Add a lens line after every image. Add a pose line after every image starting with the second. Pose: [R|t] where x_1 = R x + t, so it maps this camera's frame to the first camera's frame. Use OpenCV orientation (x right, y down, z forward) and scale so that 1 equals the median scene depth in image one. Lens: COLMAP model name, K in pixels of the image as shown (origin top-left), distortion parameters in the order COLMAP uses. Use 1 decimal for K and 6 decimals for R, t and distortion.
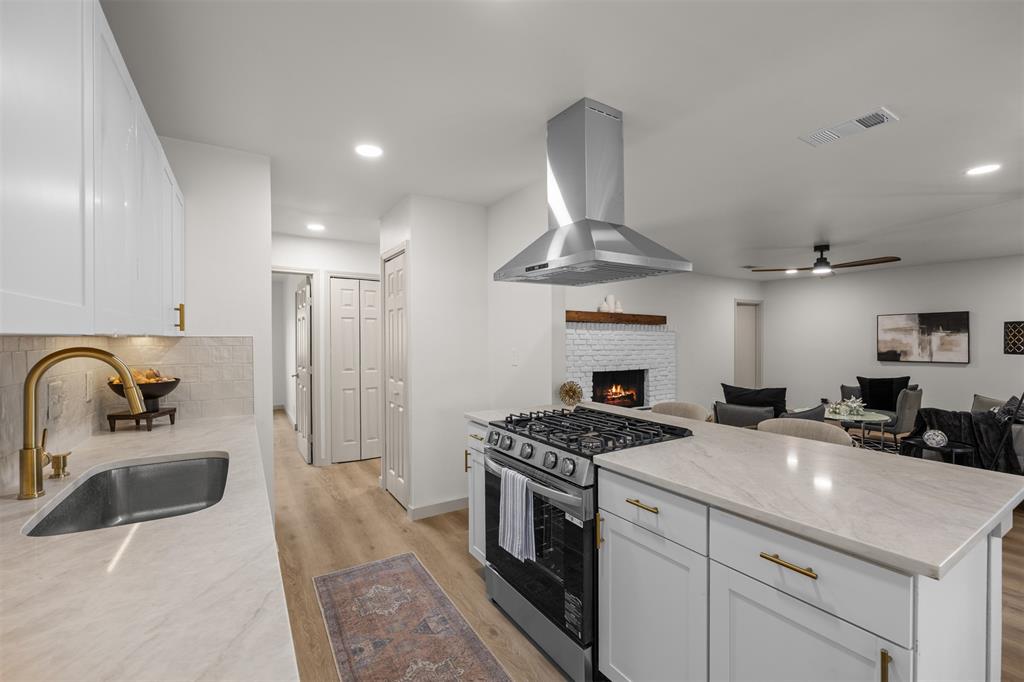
lens RADIAL K [[443.7, 0, 516.7], [0, 443.7, 335.3], [0, 0, 1]] dist [0.000036, 0.000175]
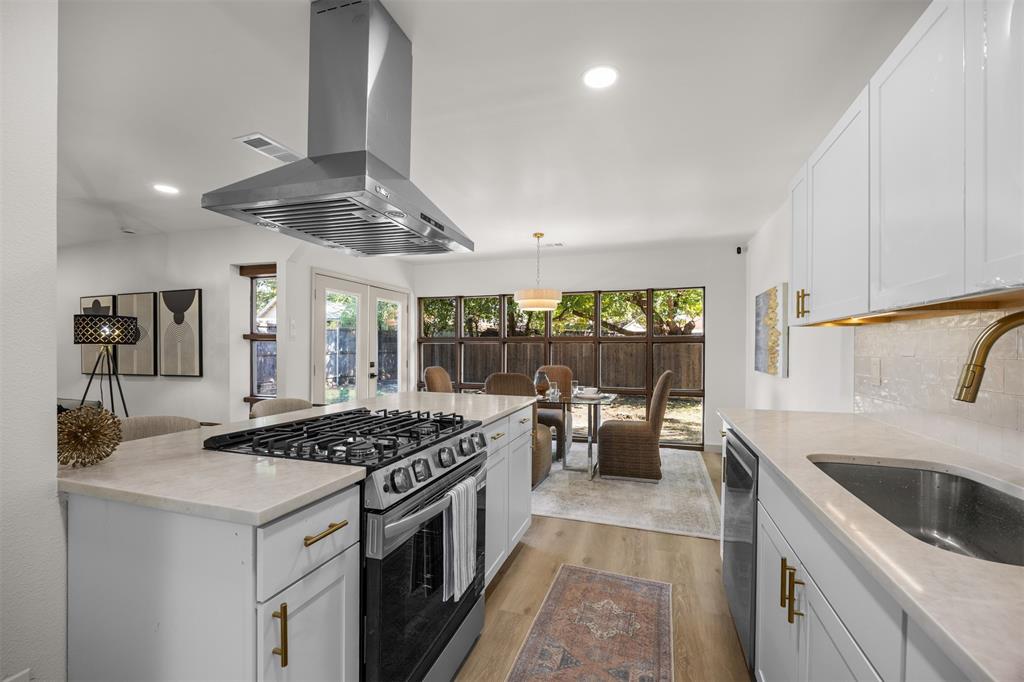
lens RADIAL K [[443.7, 0, 516.7], [0, 443.7, 335.3], [0, 0, 1]] dist [0.000036, 0.000175]
pose [[-0.632297, -0.000374, 0.774726, -0.222979], [-0.009388, 0.999930, -0.007179, 0.009668], [-0.774669, -0.011812, -0.632256, 0.446859]]
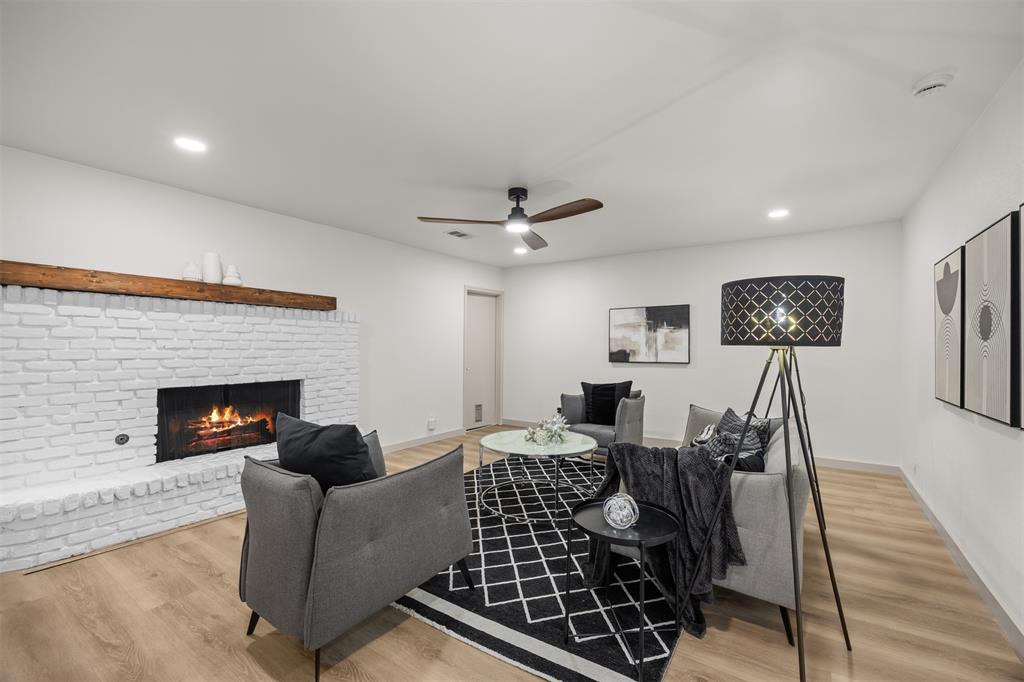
lens RADIAL K [[448.9, 0, 512.0], [0, 448.9, 341.0], [0, 0, 1]] dist [-0.000620, 0.000046]
pose [[0.919974, 0.006072, 0.391933, 0.346748], [-0.006641, 0.999978, 0.000097, 0.020683], [-0.391924, -0.002692, 0.919994, 0.318993]]
